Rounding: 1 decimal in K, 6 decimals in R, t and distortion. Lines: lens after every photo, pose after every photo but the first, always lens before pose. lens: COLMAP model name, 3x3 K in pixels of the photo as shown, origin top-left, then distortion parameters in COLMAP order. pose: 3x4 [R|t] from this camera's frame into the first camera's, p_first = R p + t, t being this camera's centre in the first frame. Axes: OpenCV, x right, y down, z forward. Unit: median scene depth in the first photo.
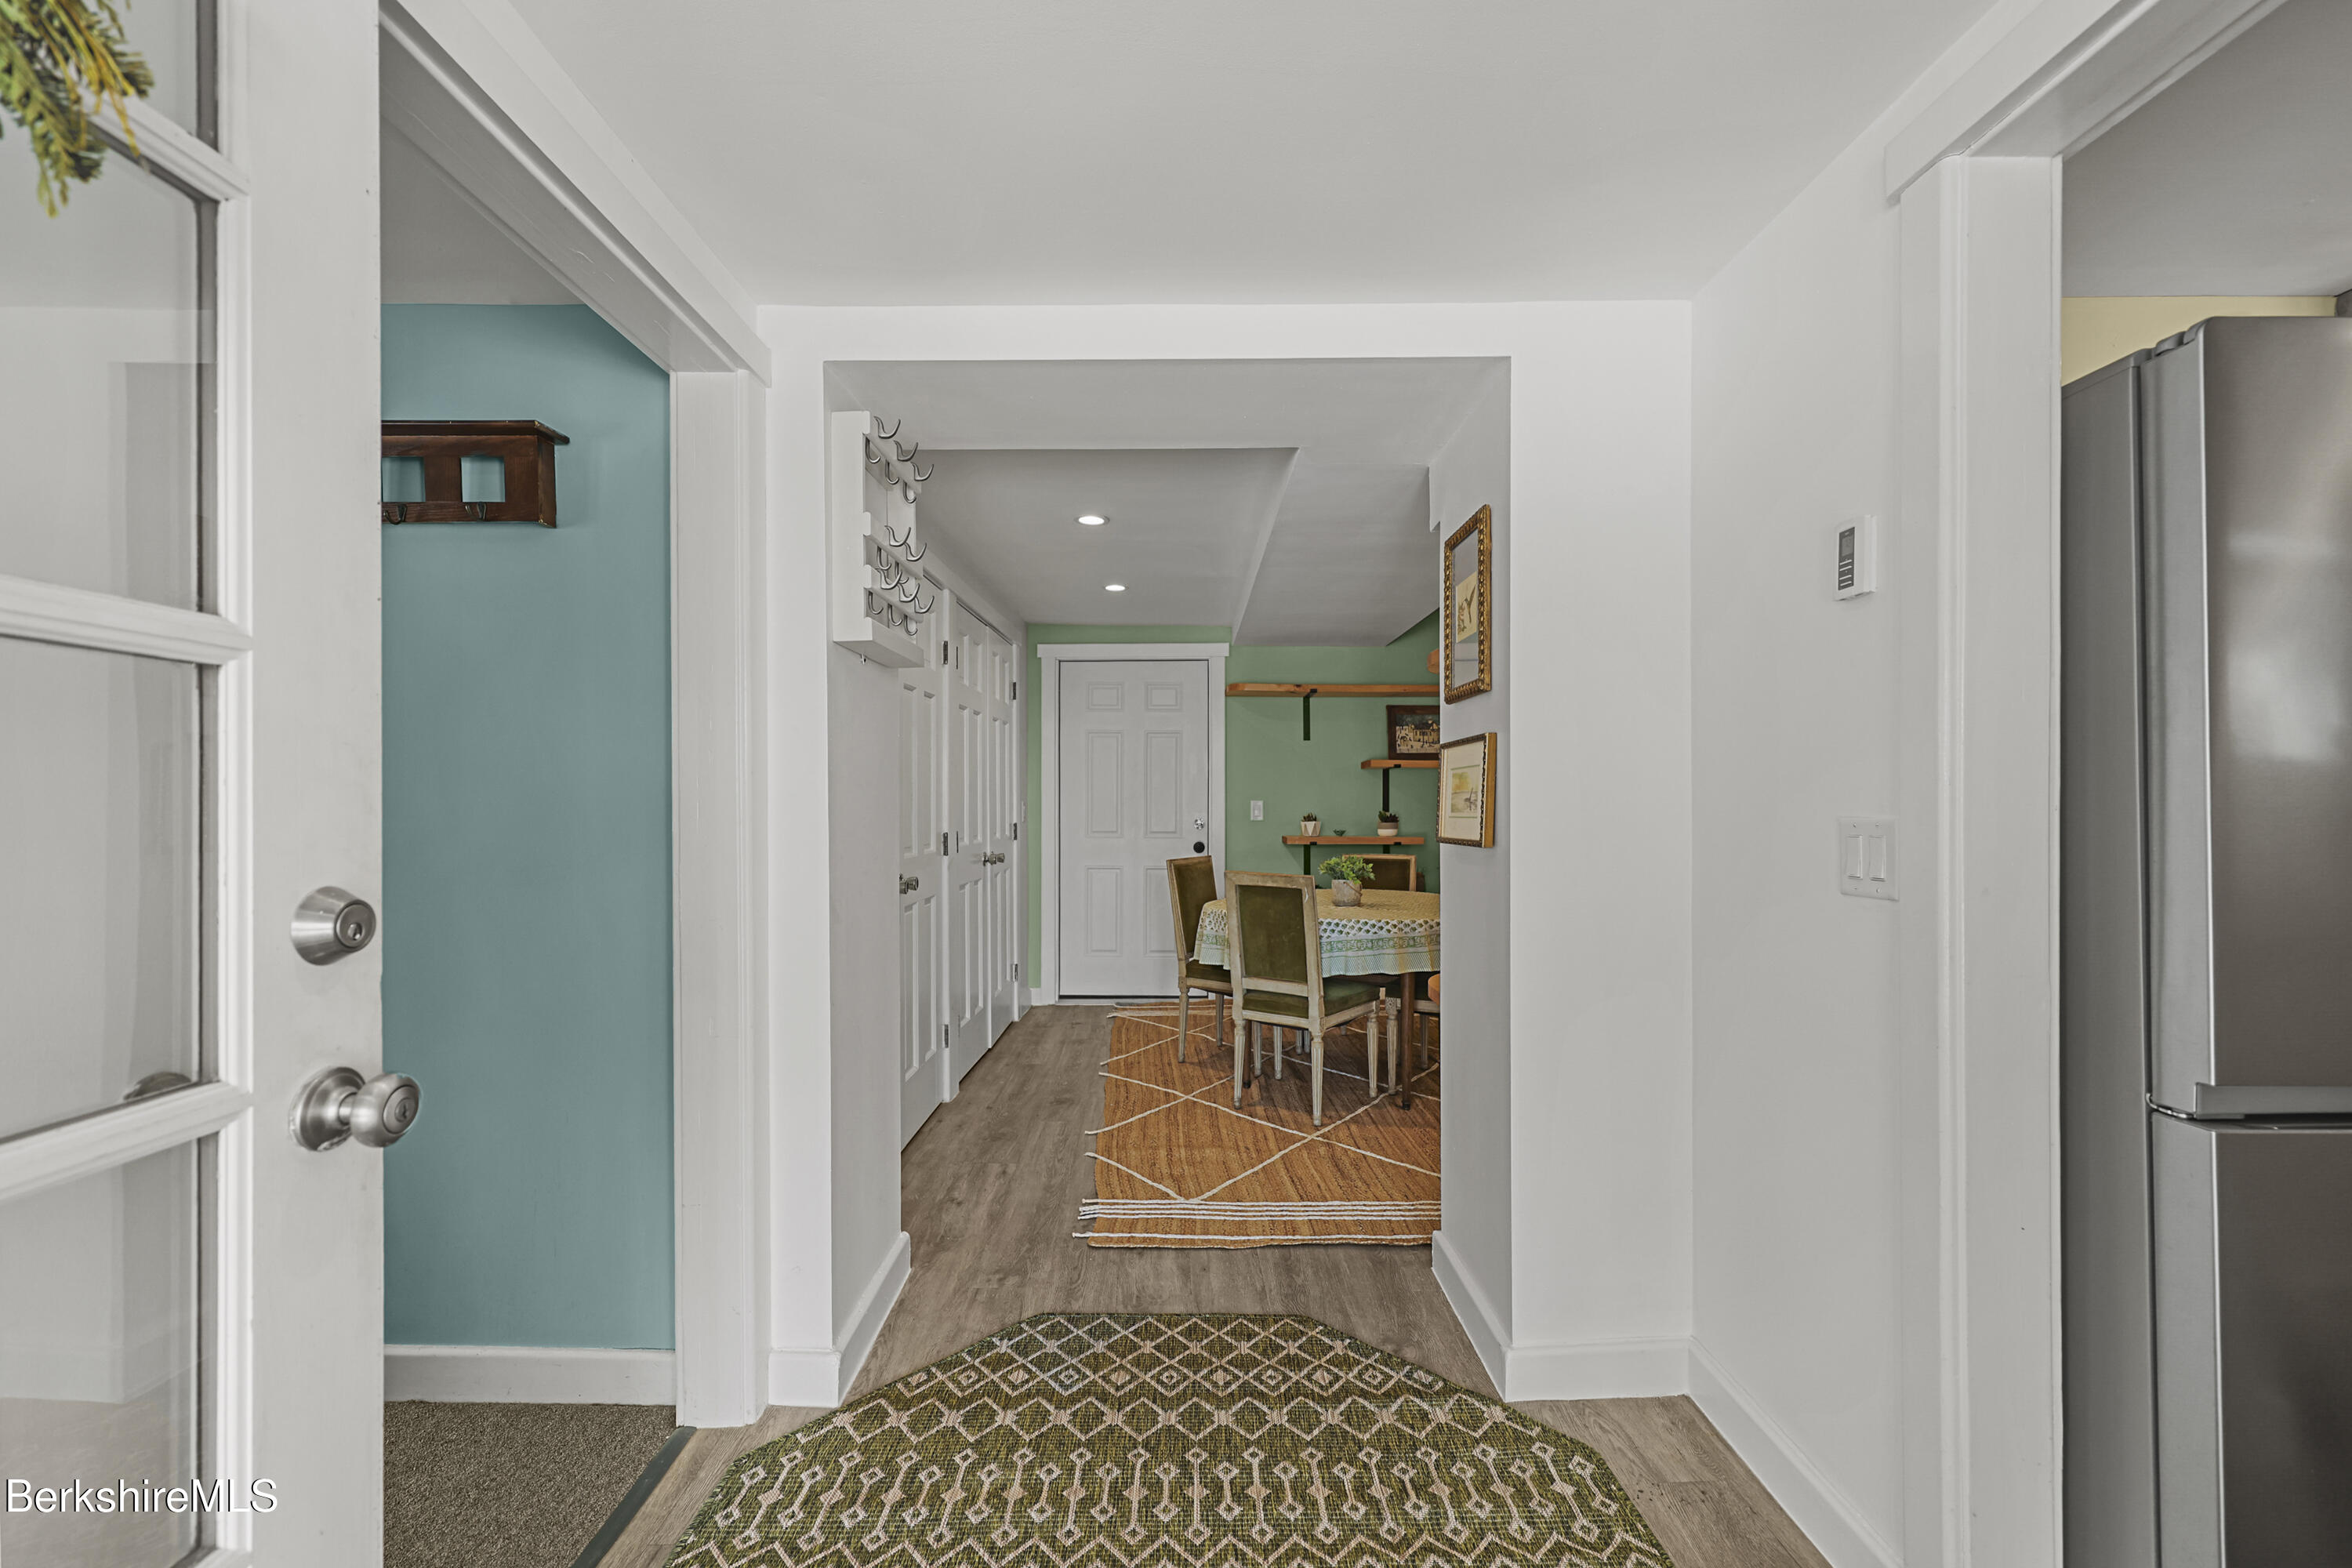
lens RADIAL K [[943.3, 0, 1176.0], [0, 943.3, 784.0], [0, 0, 1]] dist [-0.001009, -0.000308]
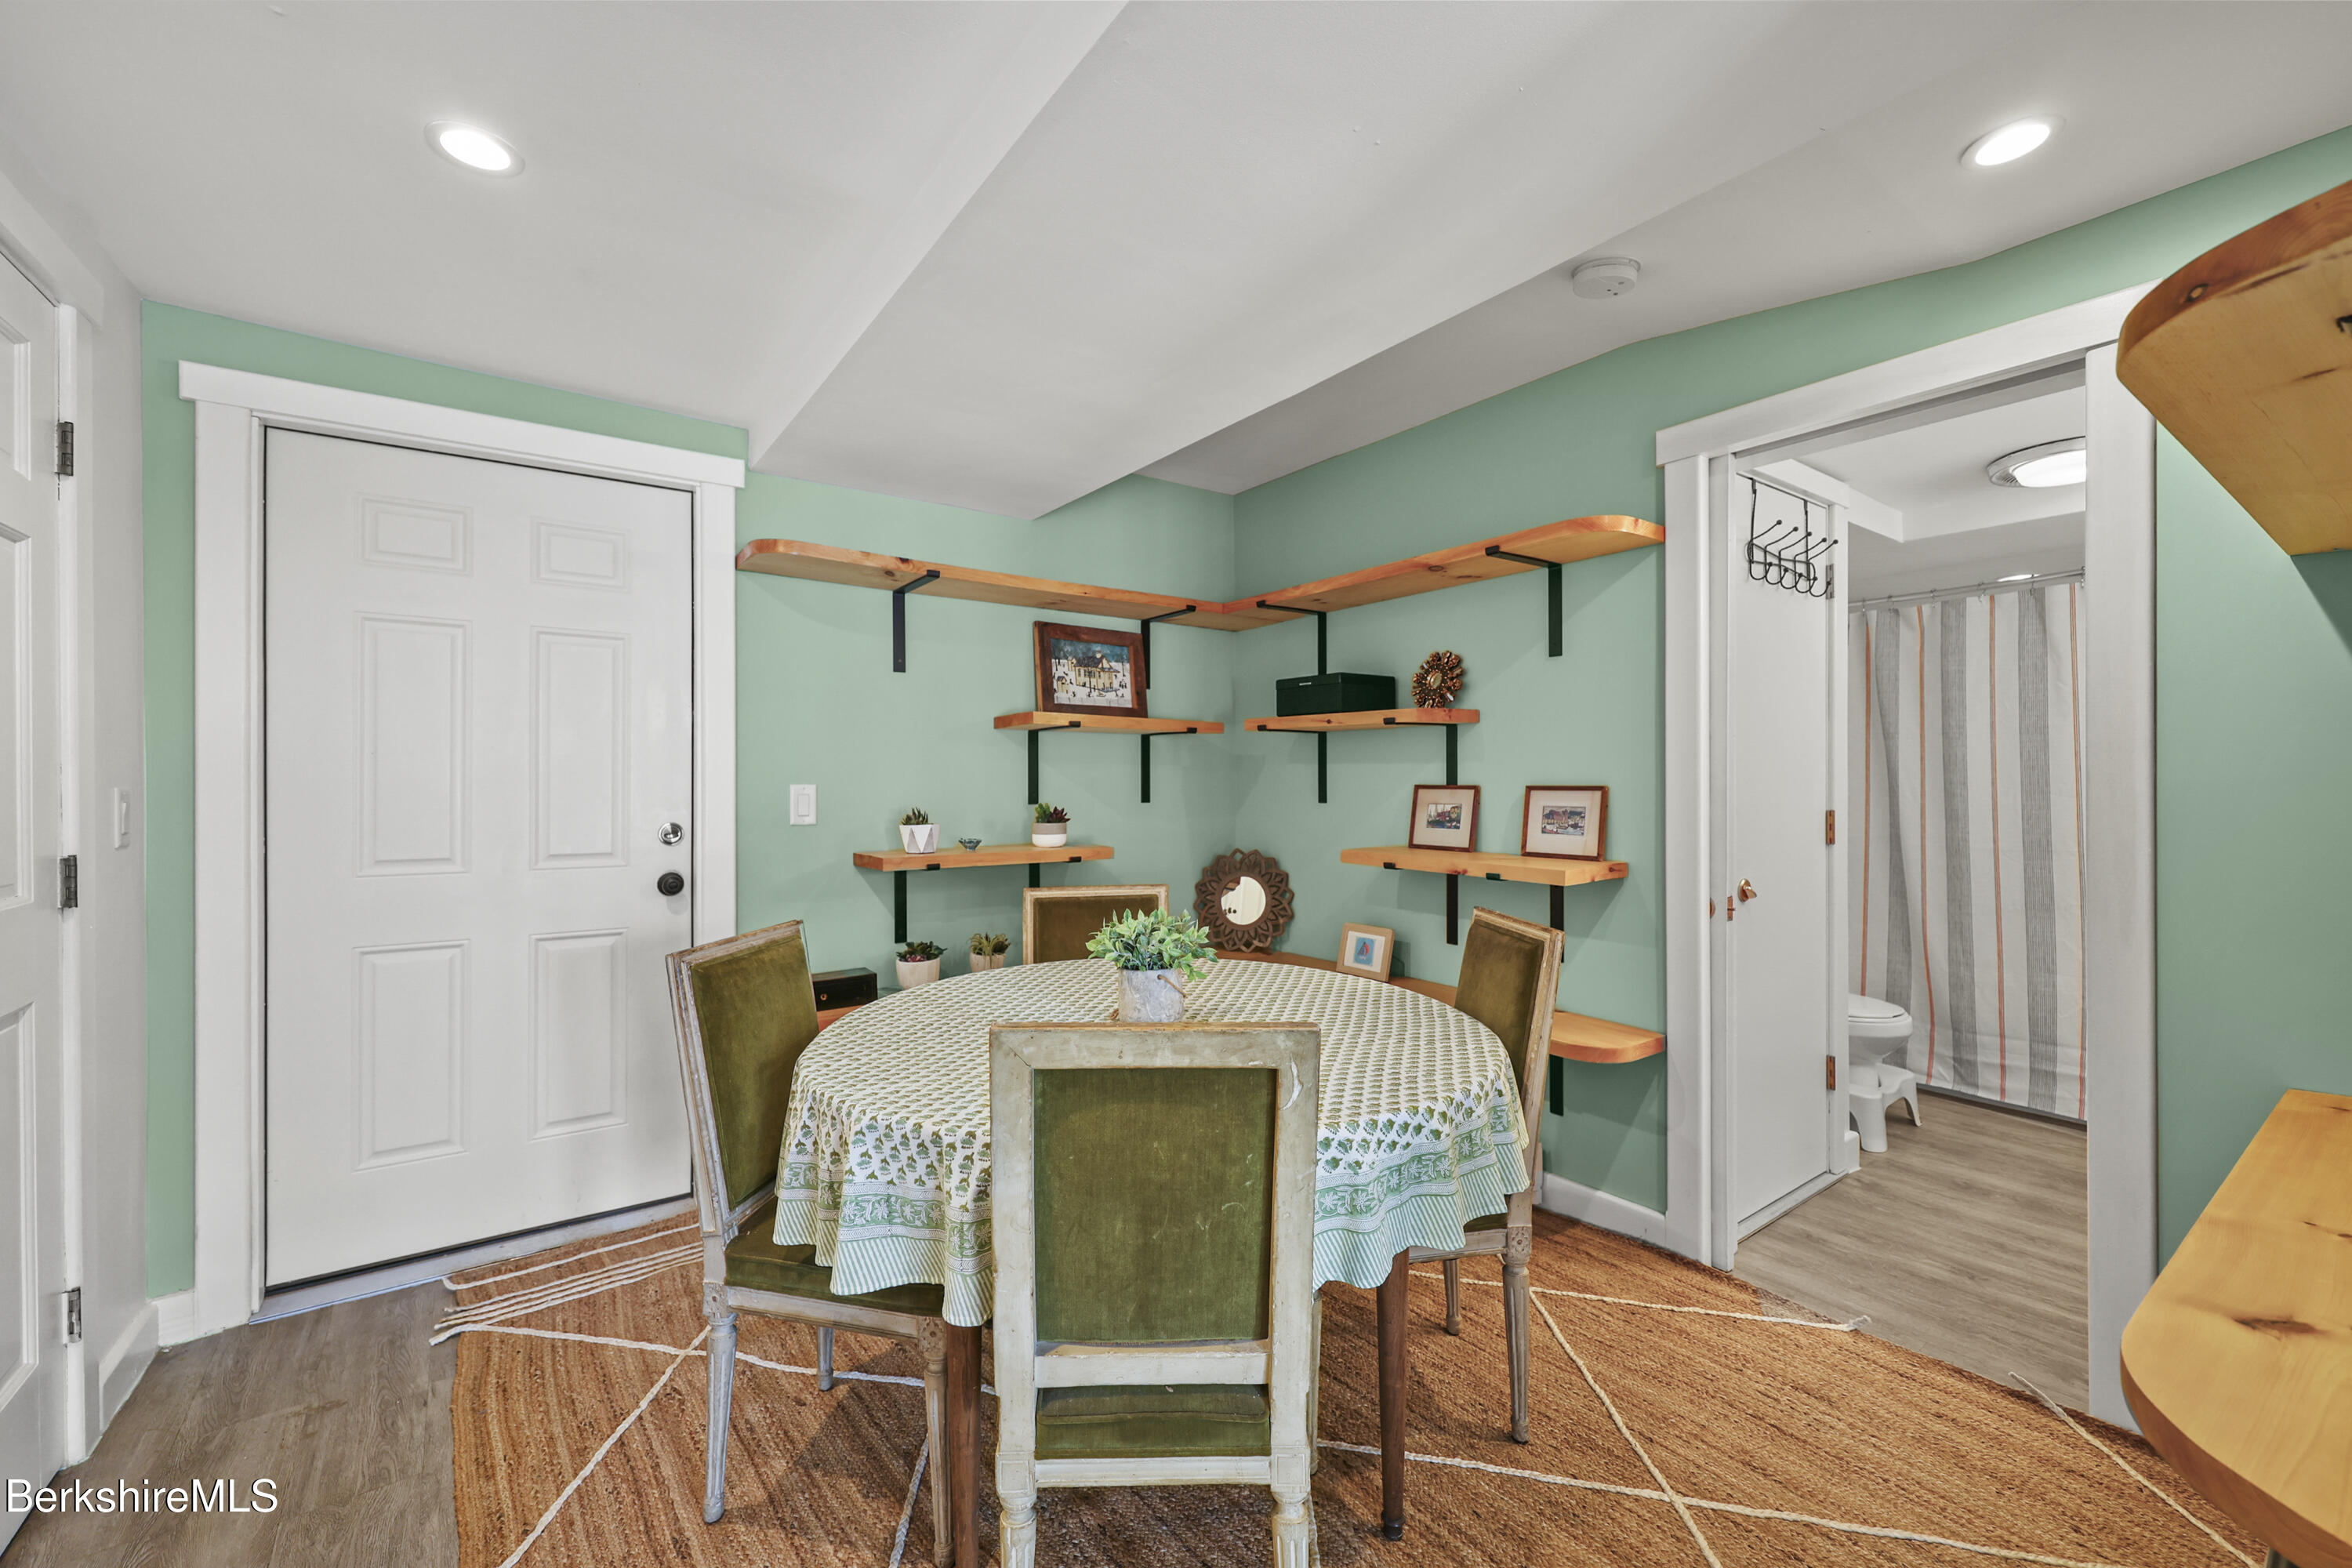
lens RADIAL K [[943.3, 0, 1176.0], [0, 943.3, 784.0], [0, 0, 1]] dist [-0.001009, -0.000308]
pose [[0.810567, -0.002303, 0.585642, -0.048074], [-0.007083, 0.999881, 0.013736, 0.008584], [-0.585603, -0.015282, 0.810454, 0.478569]]
